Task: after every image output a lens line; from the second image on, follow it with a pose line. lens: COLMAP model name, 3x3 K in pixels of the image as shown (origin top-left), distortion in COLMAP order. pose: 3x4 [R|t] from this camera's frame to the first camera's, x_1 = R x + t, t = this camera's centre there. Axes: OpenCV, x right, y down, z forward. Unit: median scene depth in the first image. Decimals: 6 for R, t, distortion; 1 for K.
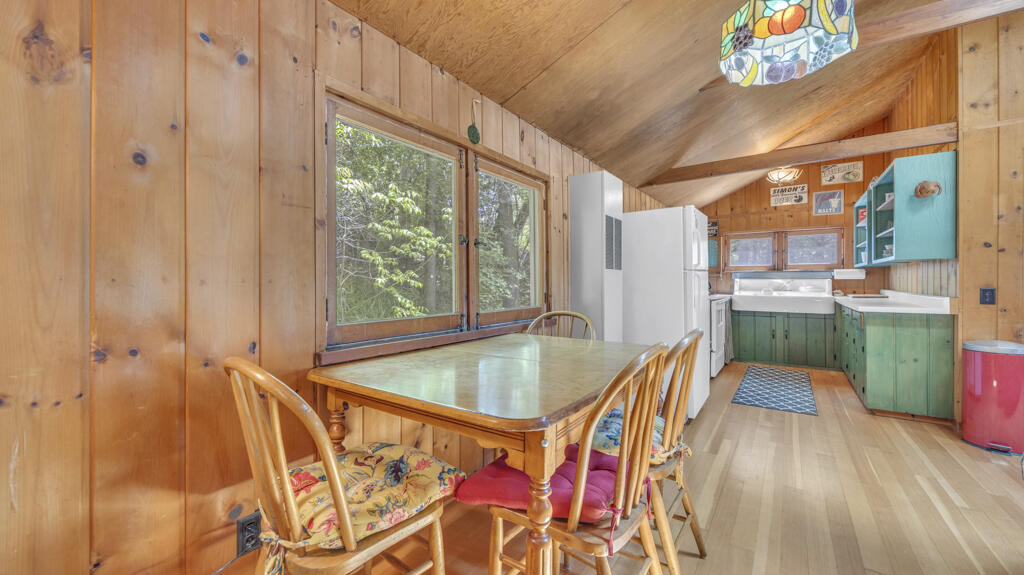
lens RADIAL K [[395.9, 0, 513.2], [0, 395.9, 288.2], [0, 0, 1]] dist [-0.002094, -0.000028]
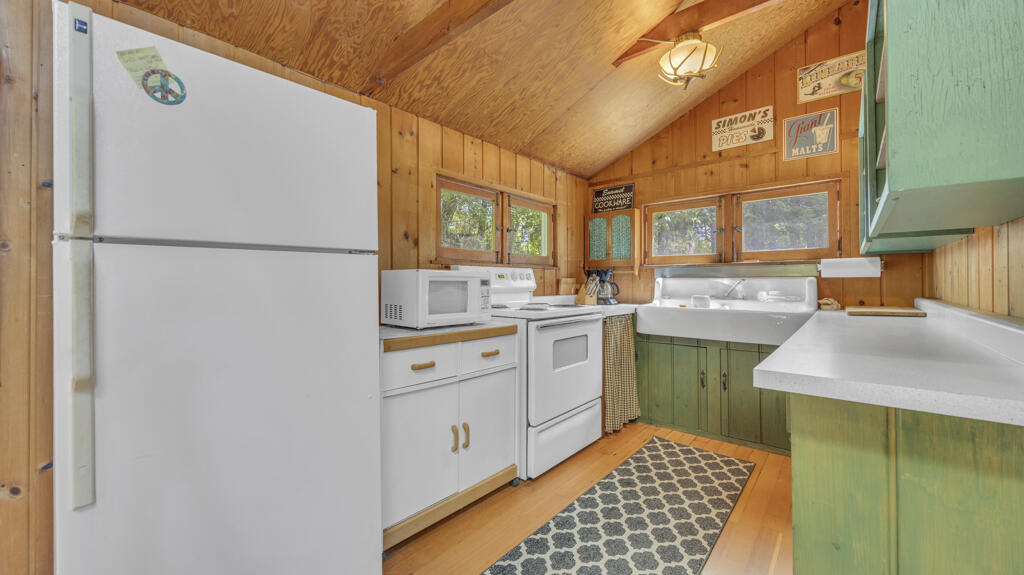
lens RADIAL K [[395.9, 0, 510.1], [0, 395.9, 281.8], [0, 0, 1]] dist [-0.002094, -0.000028]
pose [[0.994707, -0.001248, -0.102742, 0.440058], [-0.000977, 0.999766, -0.021605, -0.005340], [0.102745, 0.021591, 0.994473, 0.423454]]
